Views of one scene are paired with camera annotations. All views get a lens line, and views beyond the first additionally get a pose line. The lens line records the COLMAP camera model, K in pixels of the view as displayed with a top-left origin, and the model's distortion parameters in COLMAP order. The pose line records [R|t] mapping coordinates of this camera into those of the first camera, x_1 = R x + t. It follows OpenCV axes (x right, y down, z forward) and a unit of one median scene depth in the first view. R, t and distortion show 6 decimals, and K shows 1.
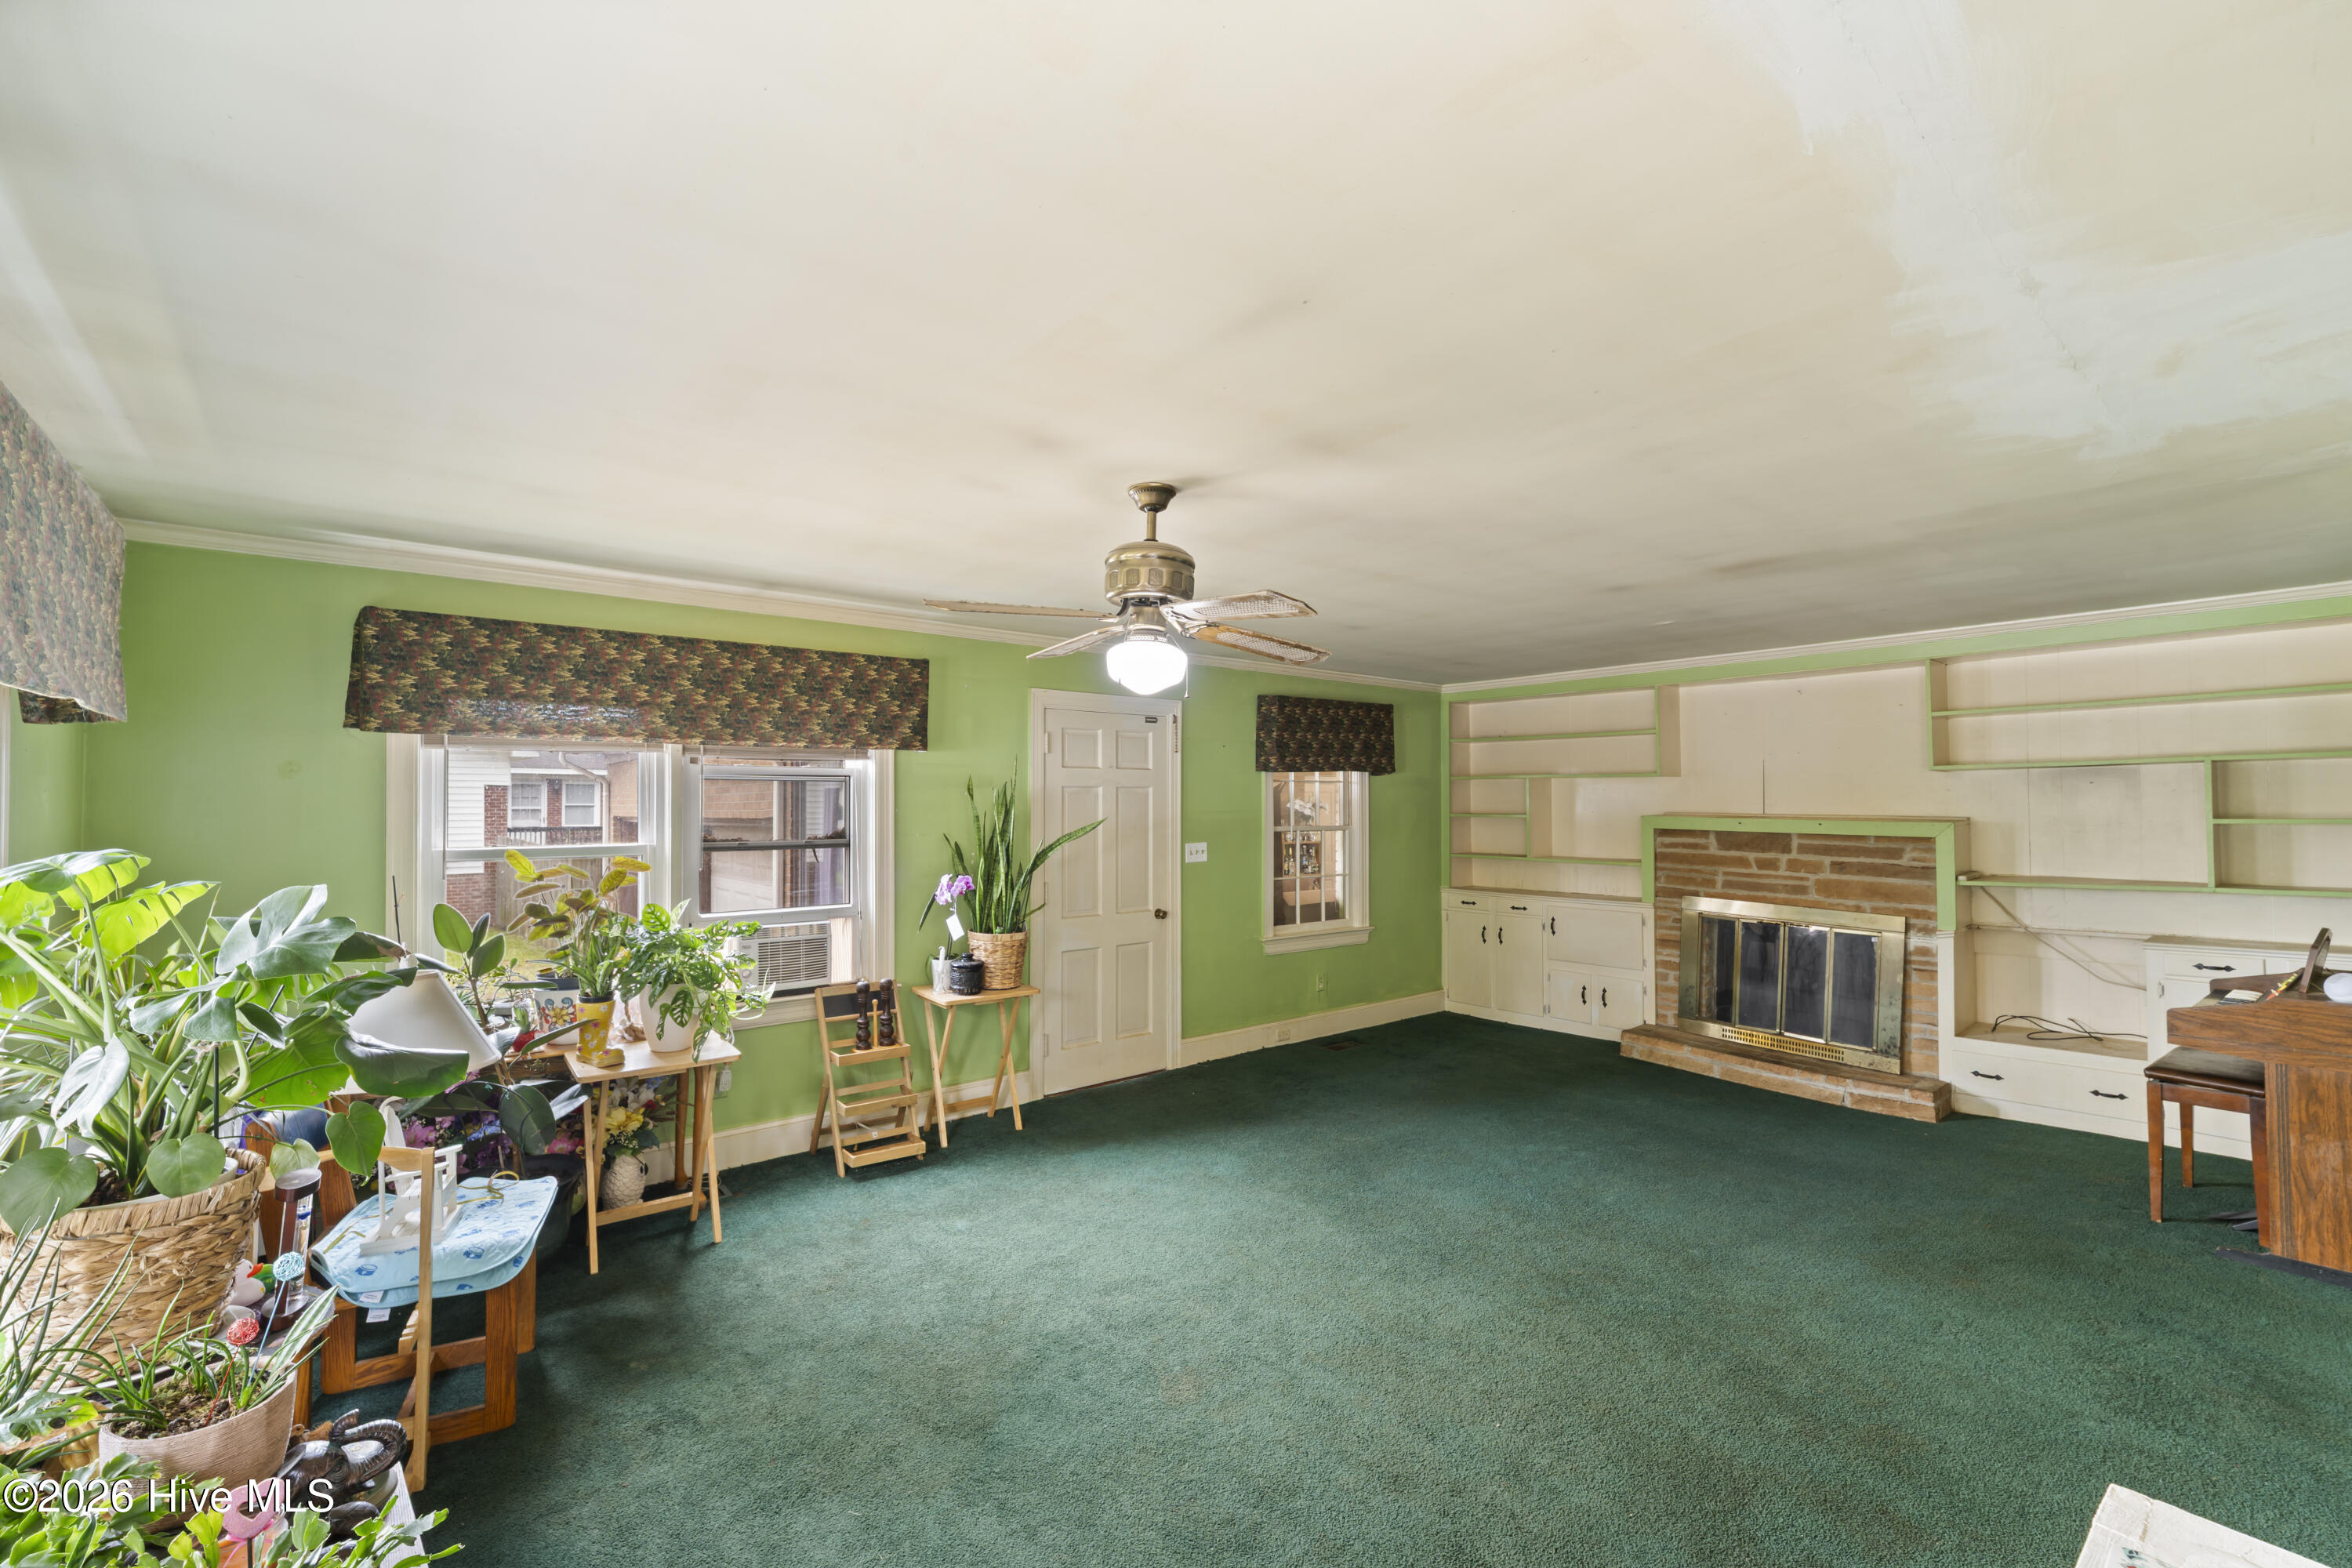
lens RADIAL K [[980.8, 0, 1169.0], [0, 980.8, 792.7], [0, 0, 1]] dist [0.003474, -0.003440]
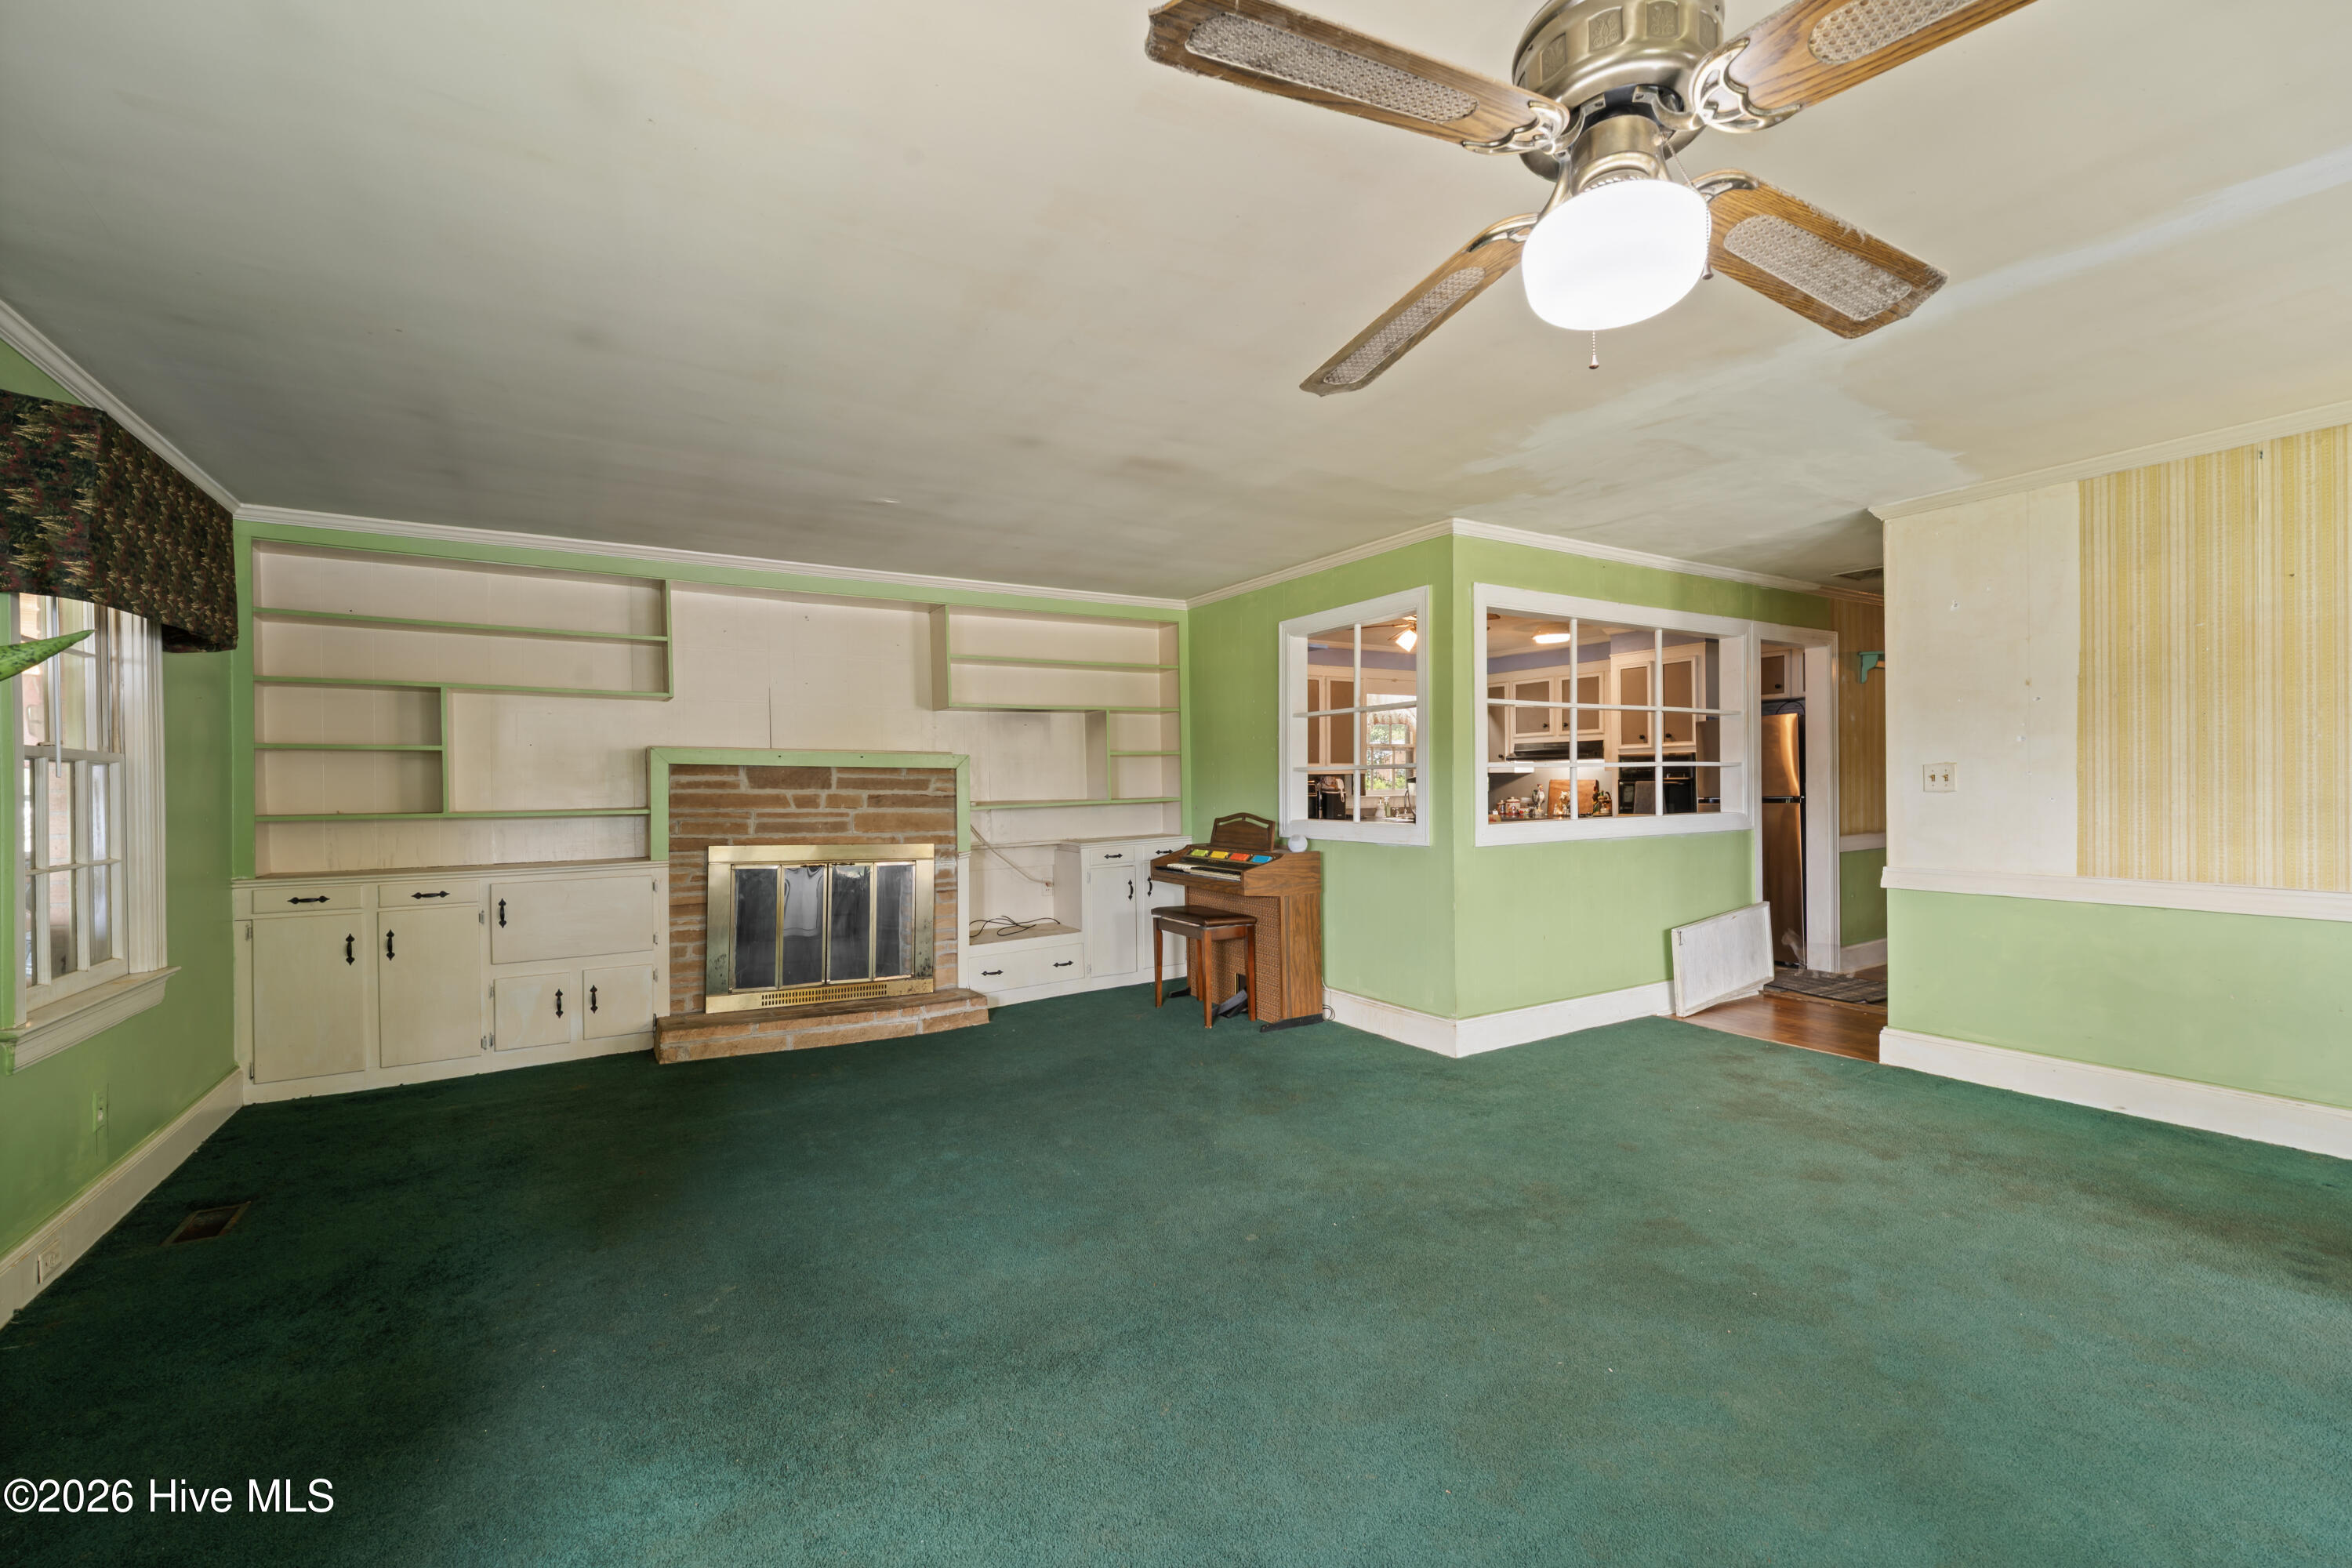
lens RADIAL K [[980.8, 0, 1173.4], [0, 980.8, 793.7], [0, 0, 1]] dist [0.003474, -0.003440]
pose [[0.131800, -0.008345, 0.991241, -0.245952], [-0.002092, 0.999960, 0.008697, 0.057545], [-0.991274, -0.003220, 0.131777, 0.551384]]
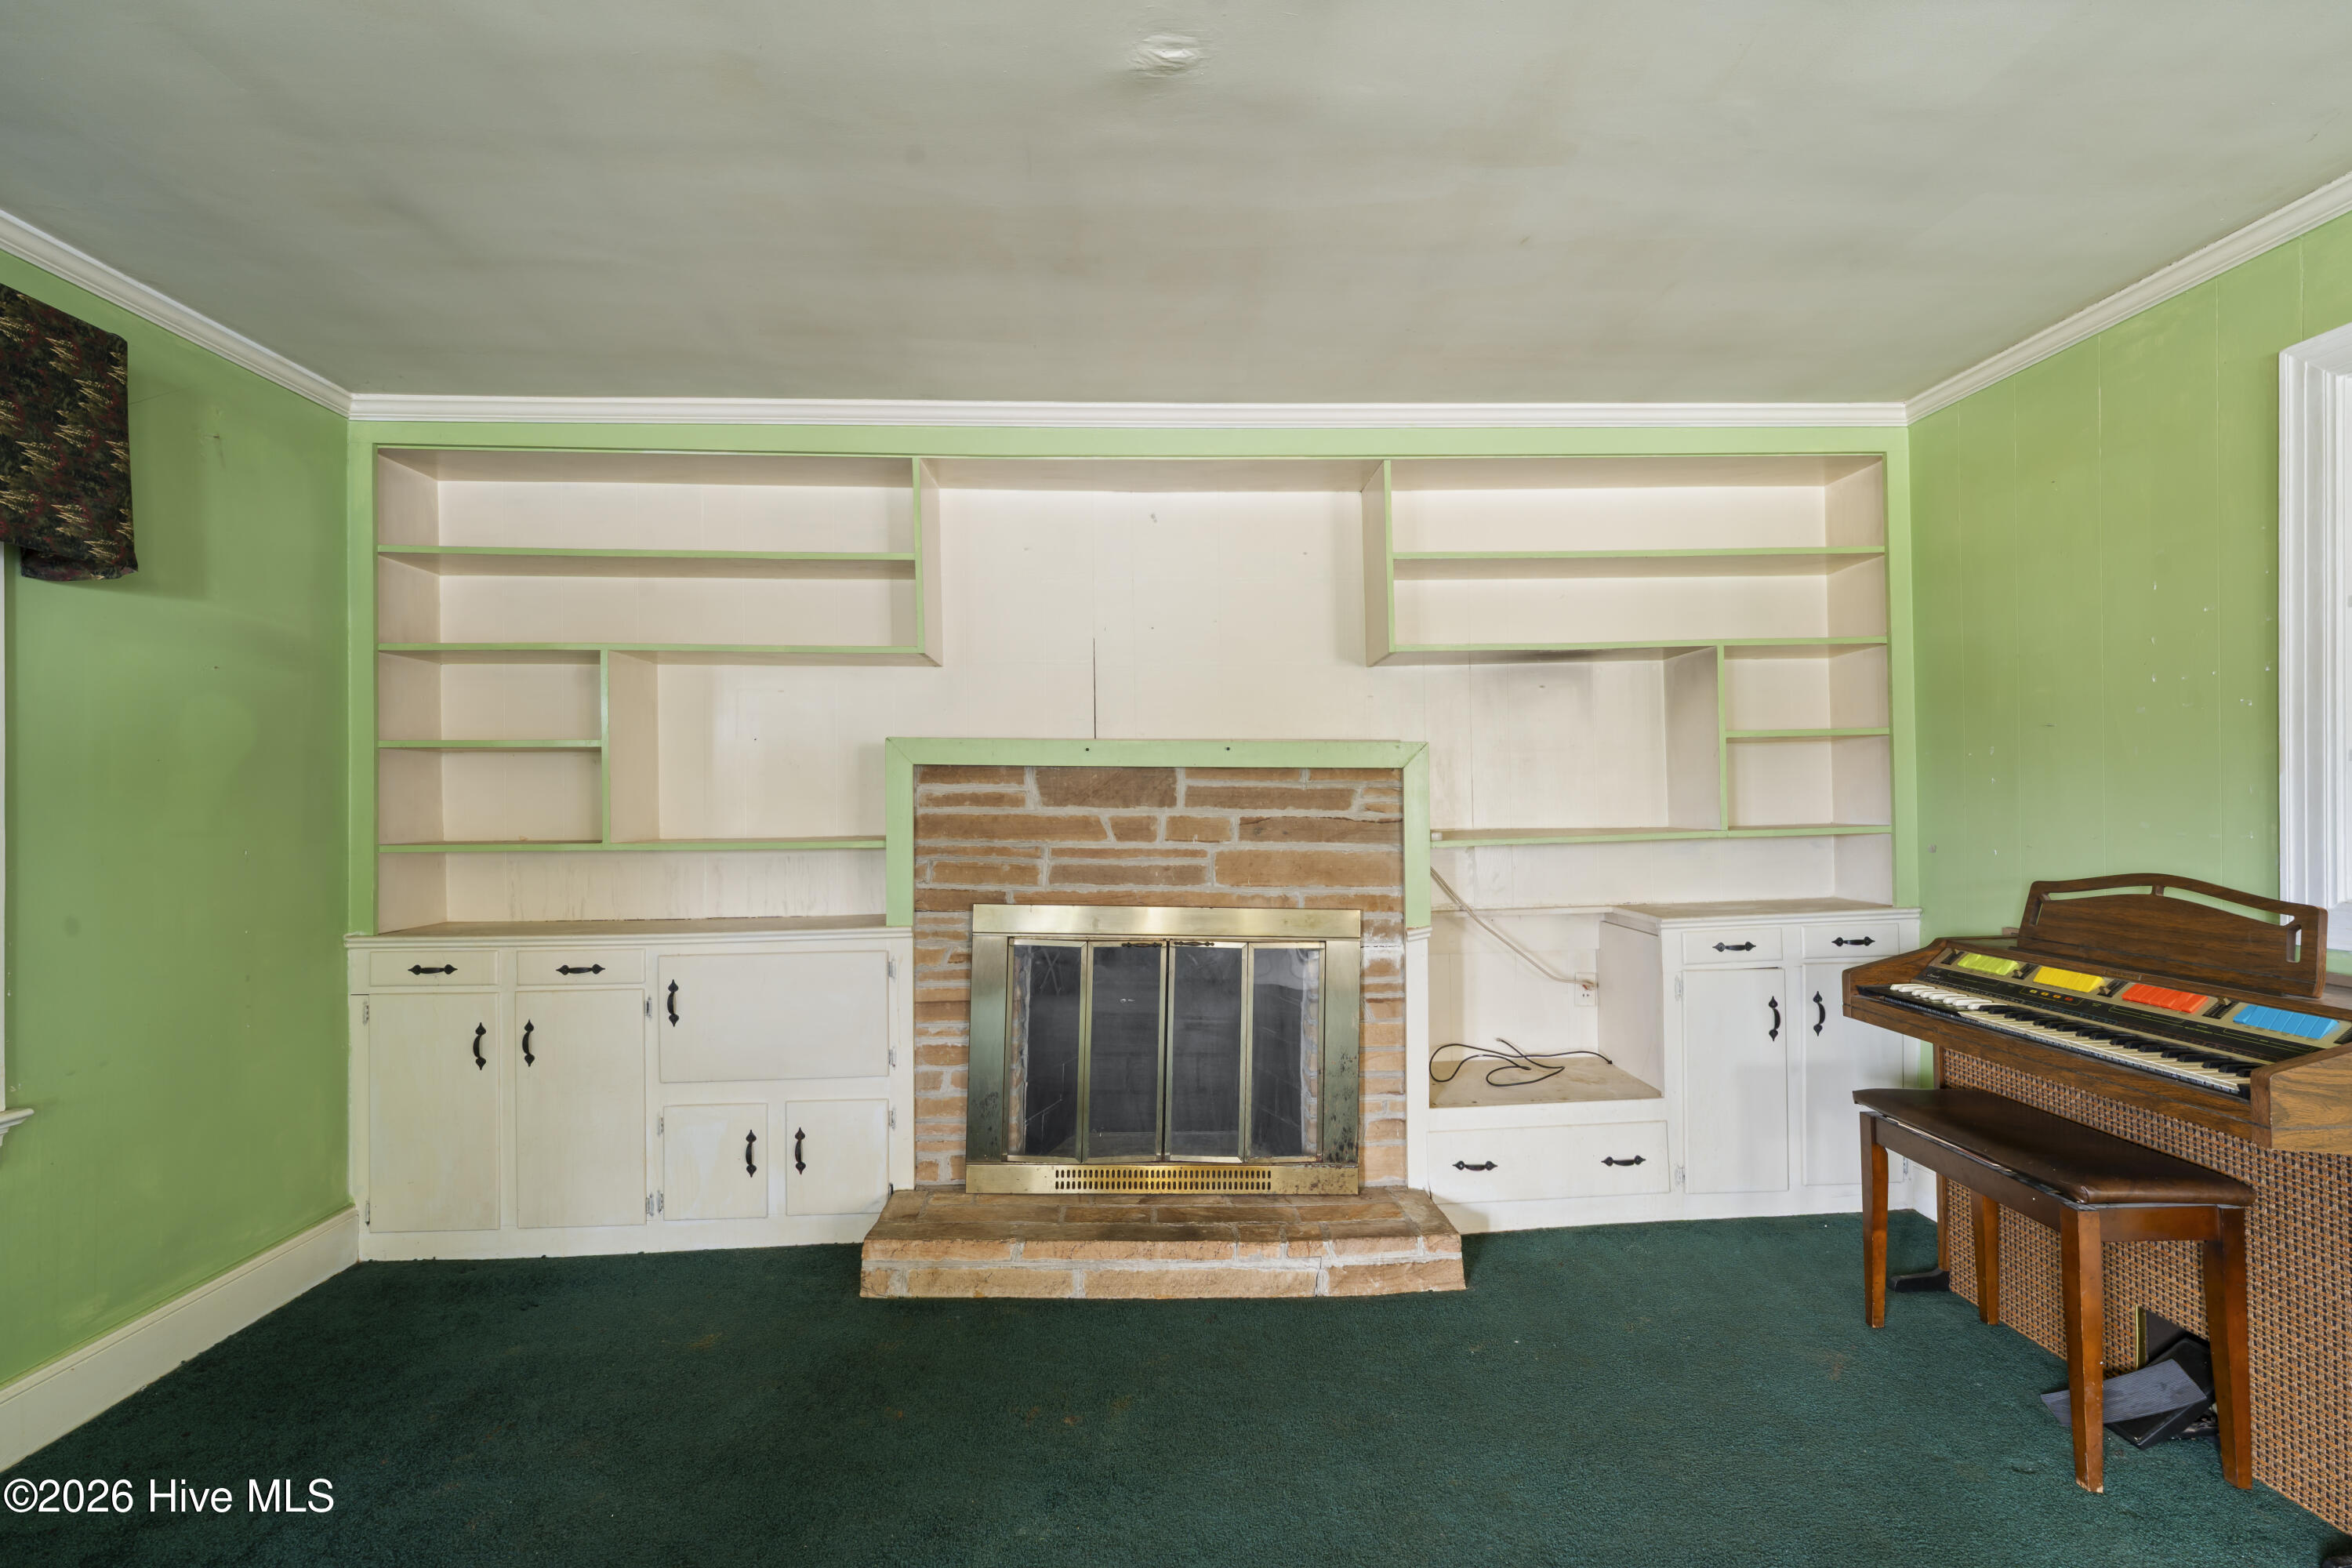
lens RADIAL K [[980.8, 0, 1178.8], [0, 980.8, 790.3], [0, 0, 1]] dist [0.003474, -0.003440]
pose [[0.588599, 0.005857, 0.808404, 0.212688], [-0.001529, 0.999980, -0.006131, 0.056226], [-0.808424, 0.002373, 0.588596, 0.688143]]
